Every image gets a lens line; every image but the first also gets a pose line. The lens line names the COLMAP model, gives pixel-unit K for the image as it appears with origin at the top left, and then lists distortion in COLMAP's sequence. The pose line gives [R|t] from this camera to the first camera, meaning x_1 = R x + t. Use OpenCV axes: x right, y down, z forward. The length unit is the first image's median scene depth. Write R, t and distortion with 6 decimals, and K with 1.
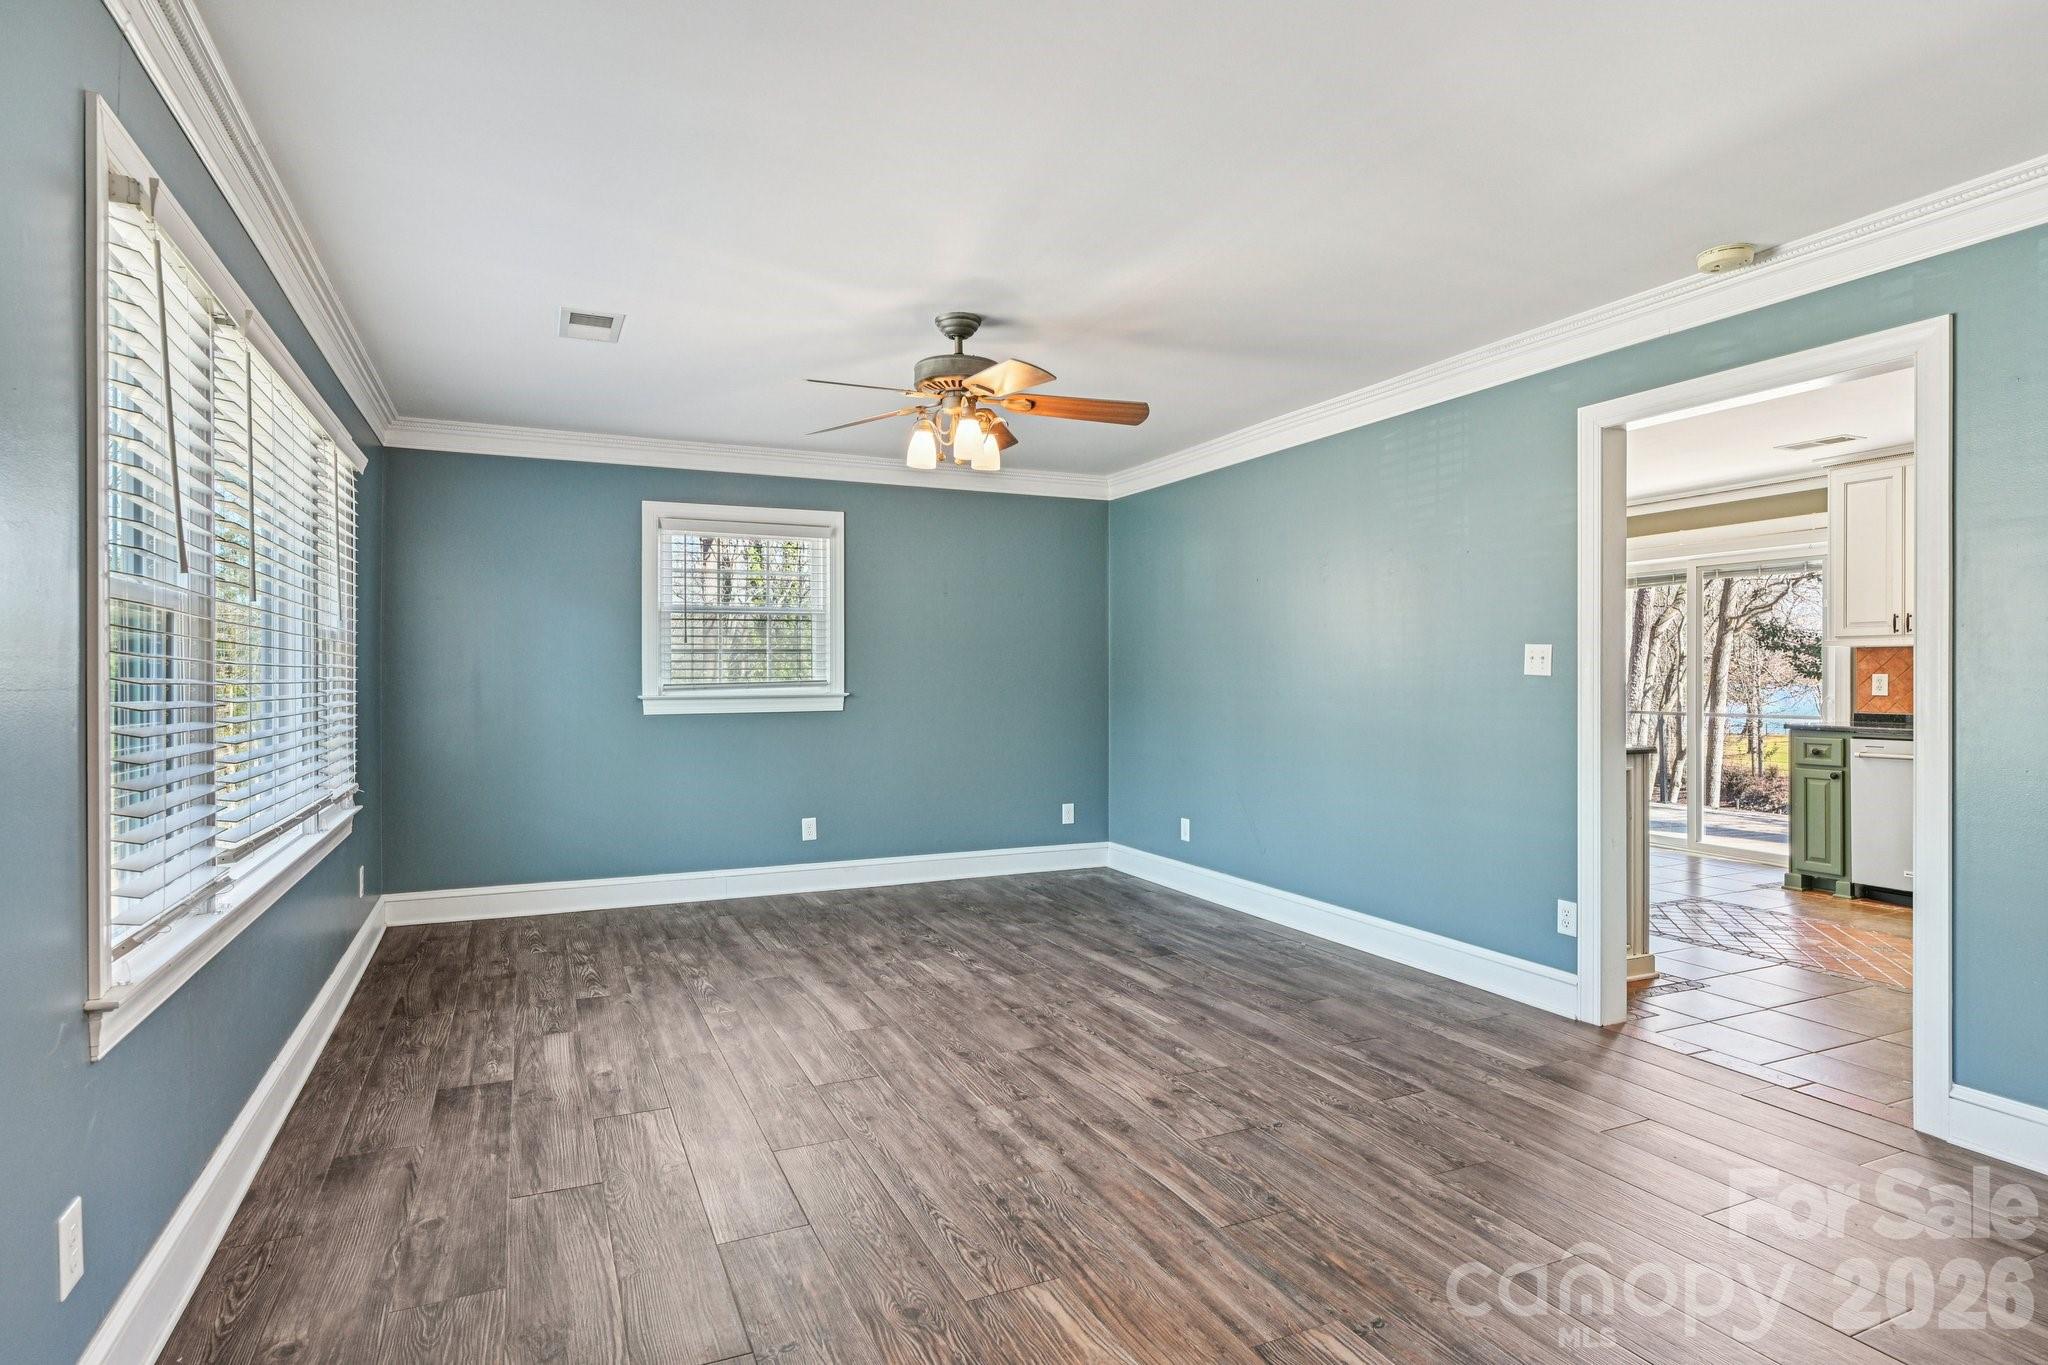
lens RADIAL K [[1097.1, 0, 1024.0], [0, 1097.1, 682.5], [0, 0, 1]] dist [-0.000081, -0.000022]
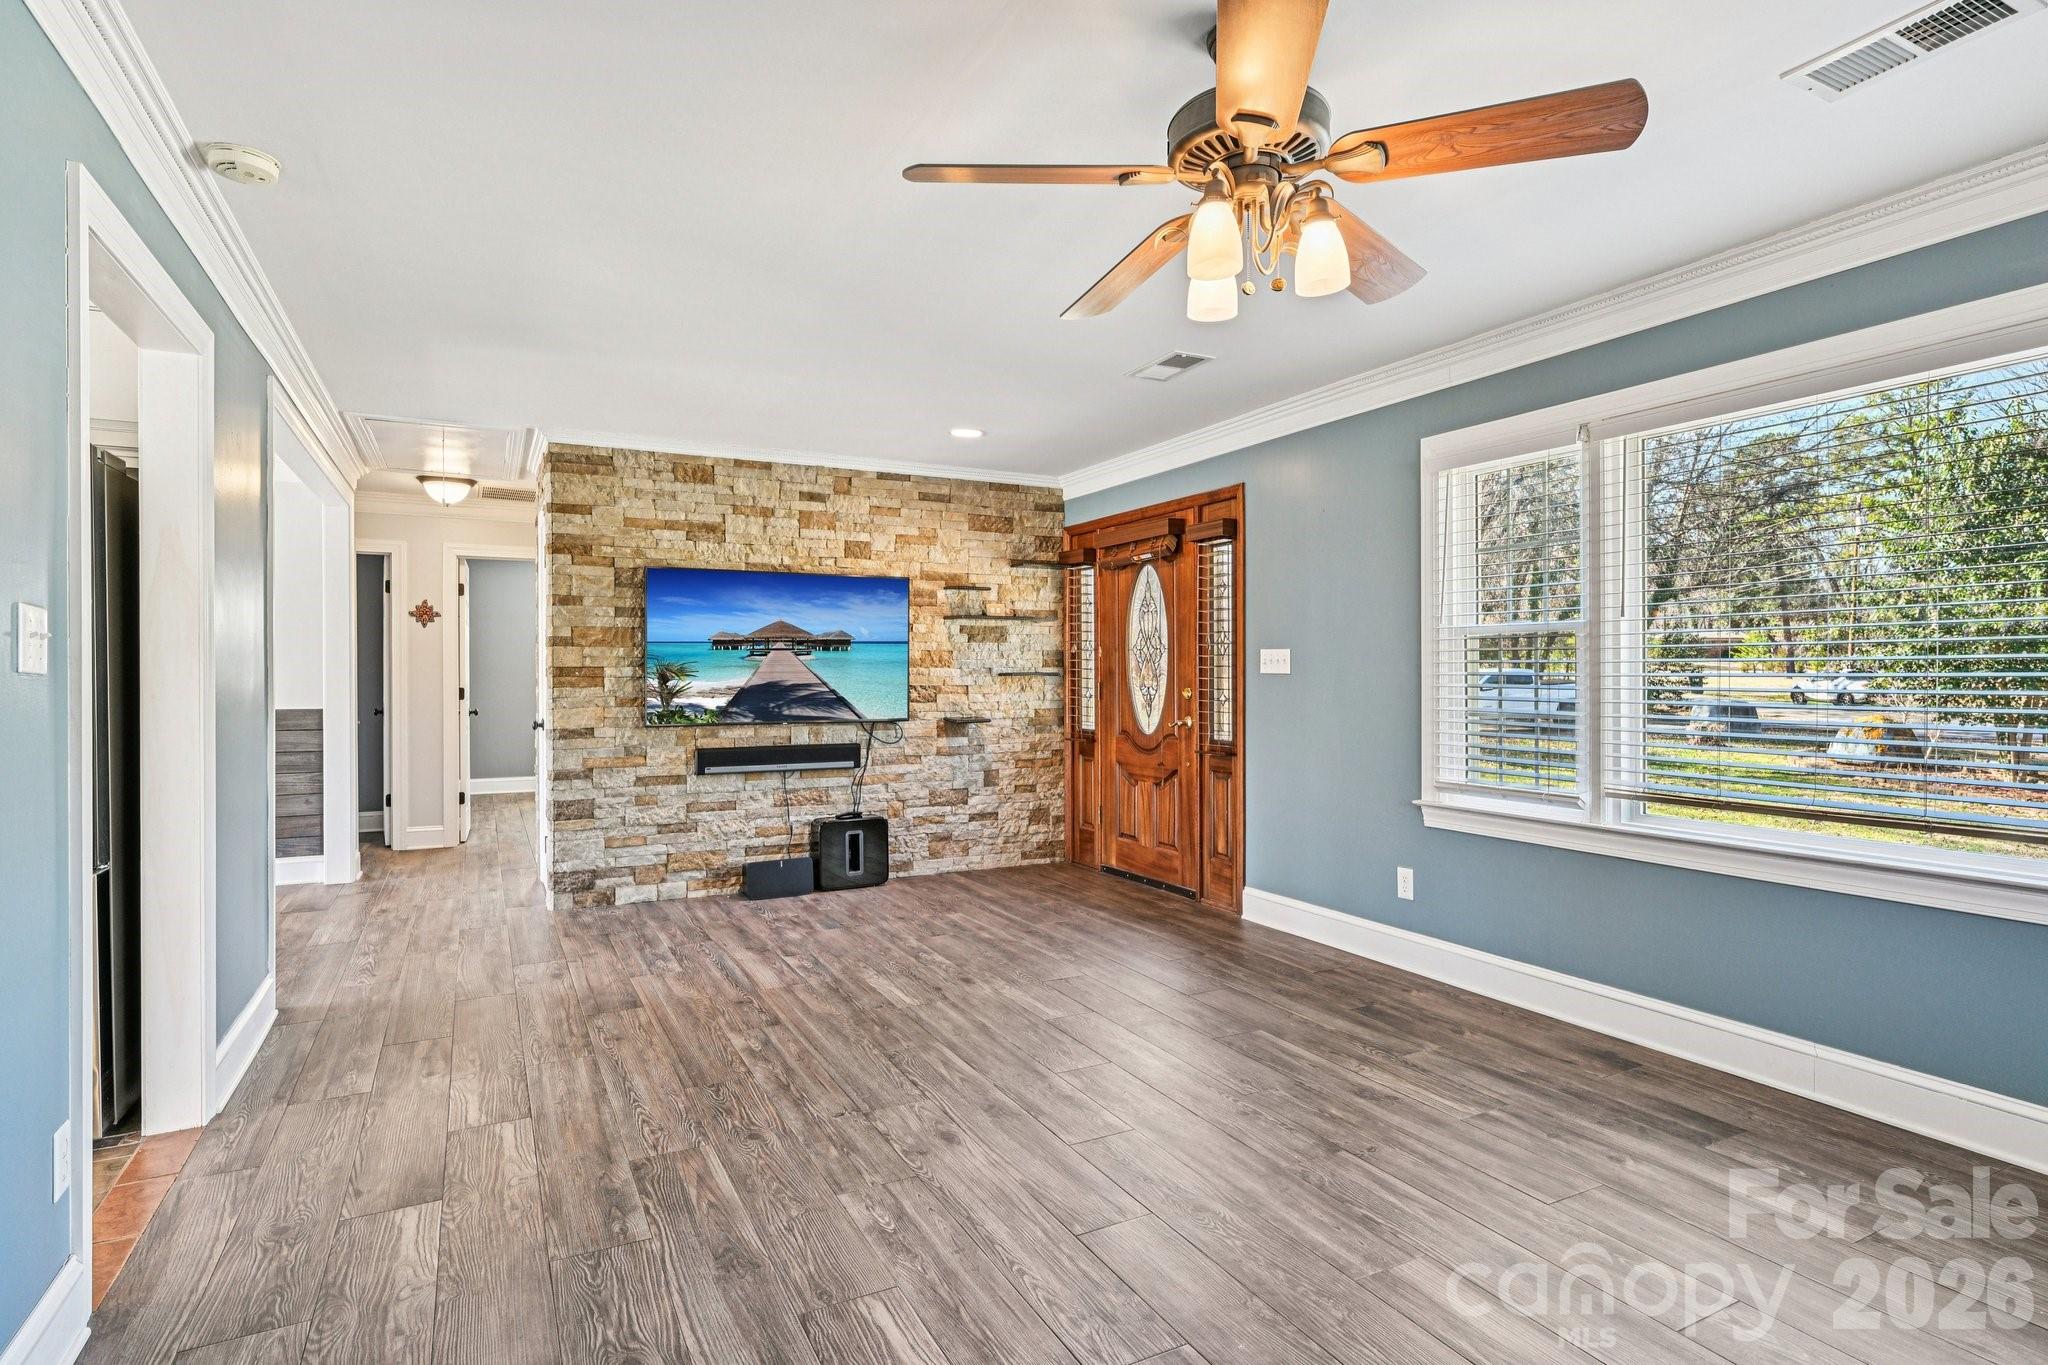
lens RADIAL K [[1053.9, 0, 1024.0], [0, 1053.9, 682.5], [0, 0, 1]] dist [0.000348, 0.000042]
pose [[-0.998823, 0.004390, -0.048302, 0.100783], [0.003702, 0.999891, 0.014321, -0.009985], [0.048359, 0.014125, -0.998730, 1.880392]]
